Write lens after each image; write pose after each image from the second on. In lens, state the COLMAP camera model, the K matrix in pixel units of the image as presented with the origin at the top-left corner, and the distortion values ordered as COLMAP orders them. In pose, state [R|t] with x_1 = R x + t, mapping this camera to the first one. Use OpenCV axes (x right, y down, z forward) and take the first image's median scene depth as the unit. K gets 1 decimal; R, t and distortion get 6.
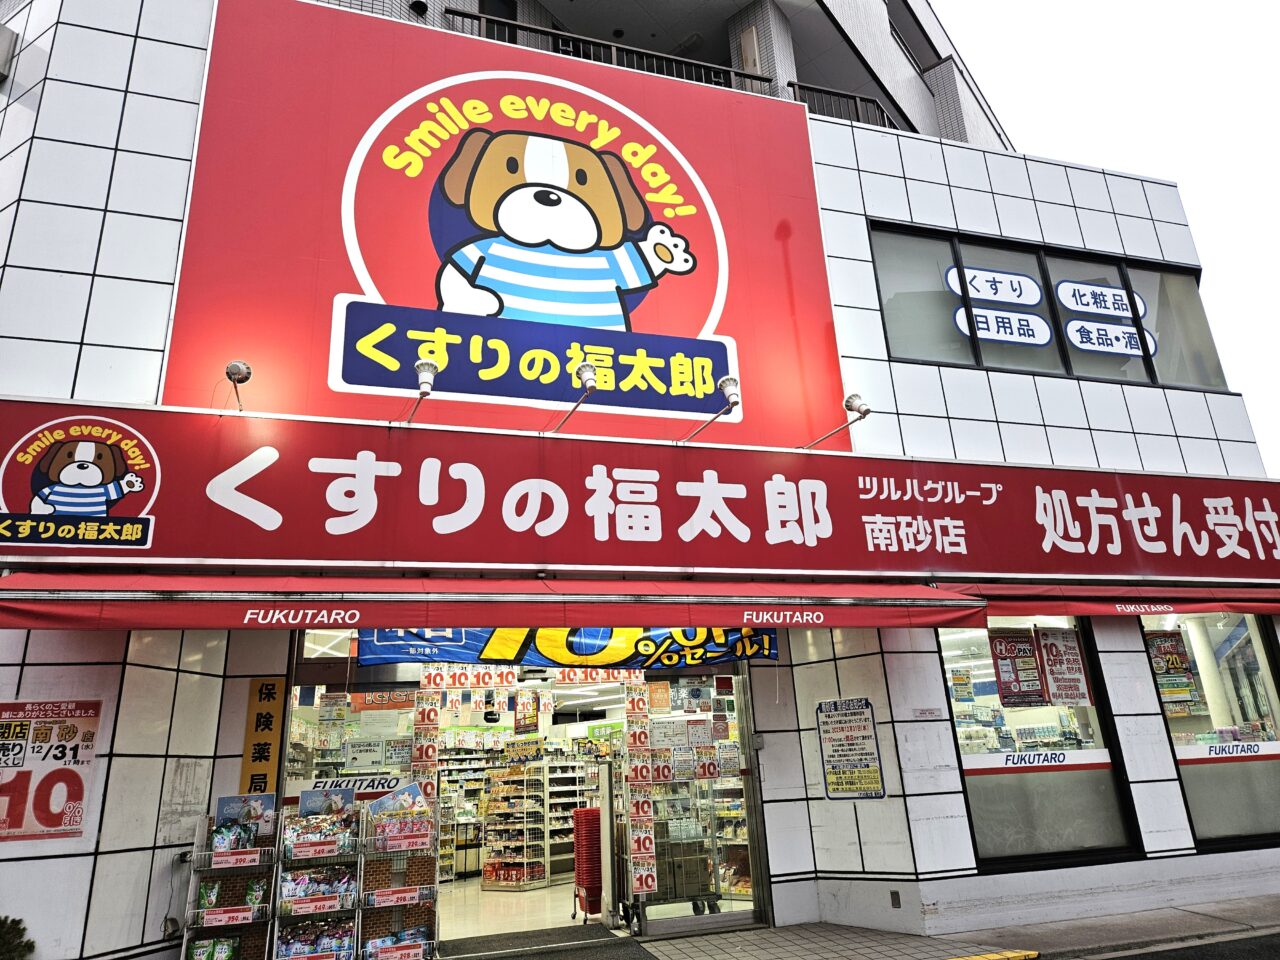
lens RADIAL K [[839.9, 0, 640.9], [0, 839.9, 507.3], [0, 0, 1]] dist [0.076257, -0.068783]
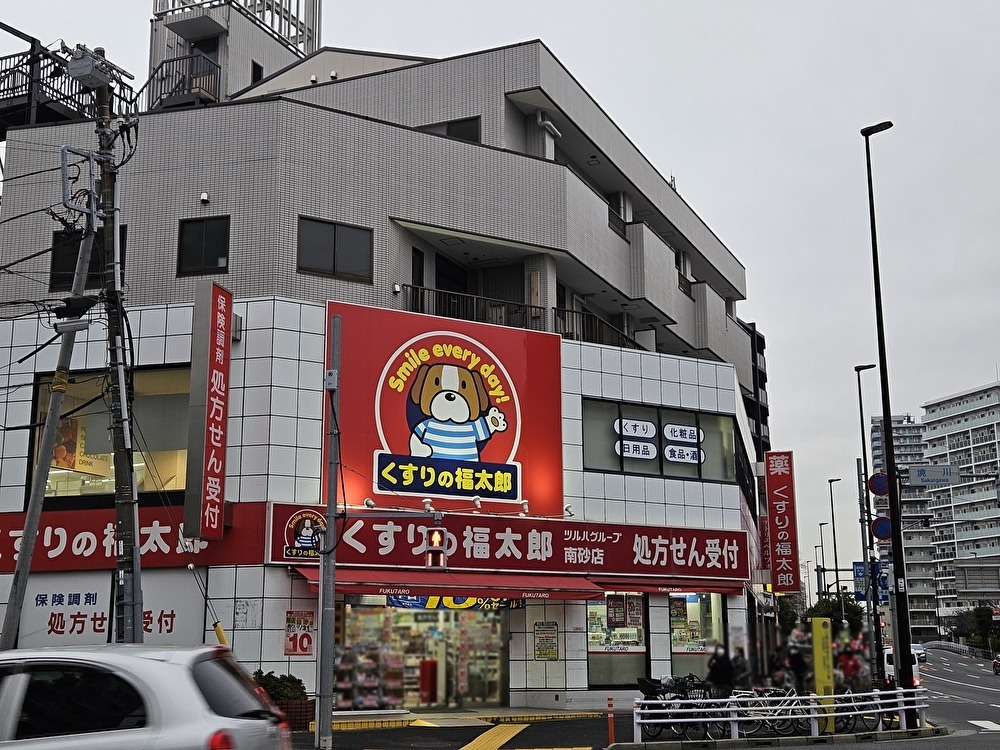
lens RADIAL K [[1327.9, 0, 500.0], [0, 1327.9, 375.0], [0, 0, 1]] dist [0.032747, 0.002566]
pose [[0.962050, 0.106806, 0.251101, -0.906313], [-0.130159, 0.988399, 0.078264, -0.739469], [-0.239829, -0.107977, 0.964792, -2.524646]]
